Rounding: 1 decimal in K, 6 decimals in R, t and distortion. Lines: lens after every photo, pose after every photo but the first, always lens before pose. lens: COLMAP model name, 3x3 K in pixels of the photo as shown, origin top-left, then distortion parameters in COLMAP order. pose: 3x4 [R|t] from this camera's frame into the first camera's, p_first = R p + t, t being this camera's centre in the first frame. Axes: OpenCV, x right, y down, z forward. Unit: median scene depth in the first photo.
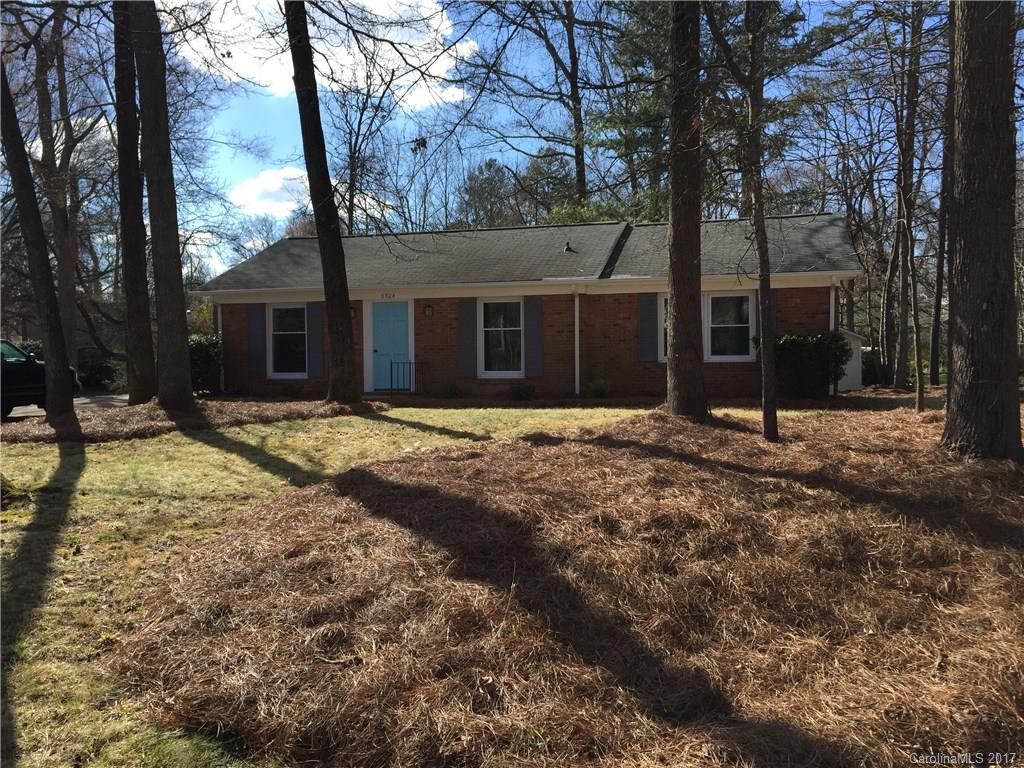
lens RADIAL K [[874.0, 0, 512.0], [0, 874.0, 384.0], [0, 0, 1]] dist [0.048348, -0.017495]
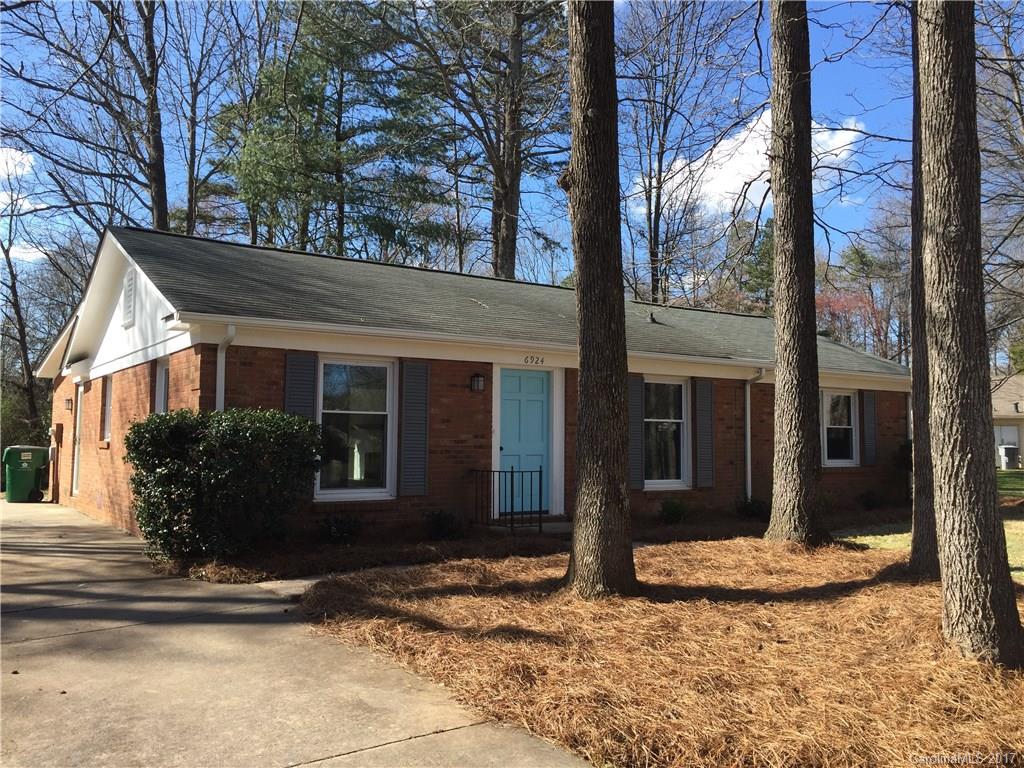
lens RADIAL K [[874.0, 0, 512.0], [0, 874.0, 384.0], [0, 0, 1]] dist [0.048348, -0.017495]
pose [[0.646978, 0.064513, 0.759775, -0.626134], [0.008827, 0.995714, -0.092064, -0.027720], [-0.762458, 0.066270, 0.643635, 0.624899]]
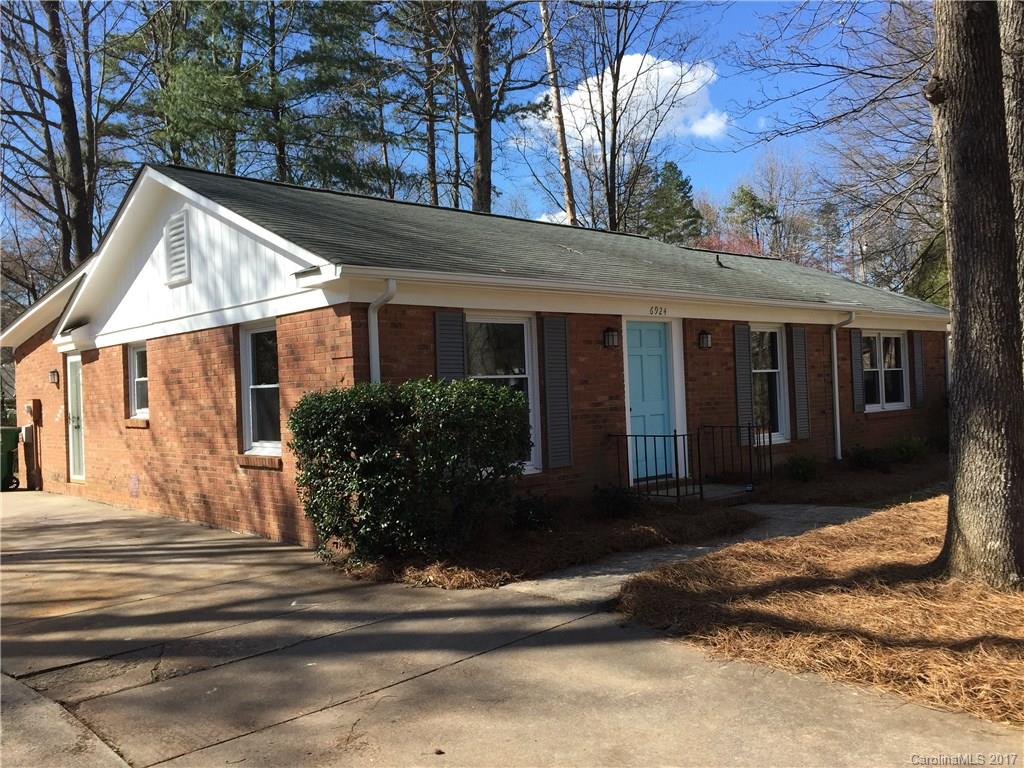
lens RADIAL K [[874.0, 0, 512.0], [0, 874.0, 384.0], [0, 0, 1]] dist [0.048348, -0.017495]
pose [[0.536287, -0.003829, 0.844027, -0.673025], [0.053675, 0.998120, -0.029576, -0.042852], [-0.842327, 0.061164, 0.535485, 0.791351]]
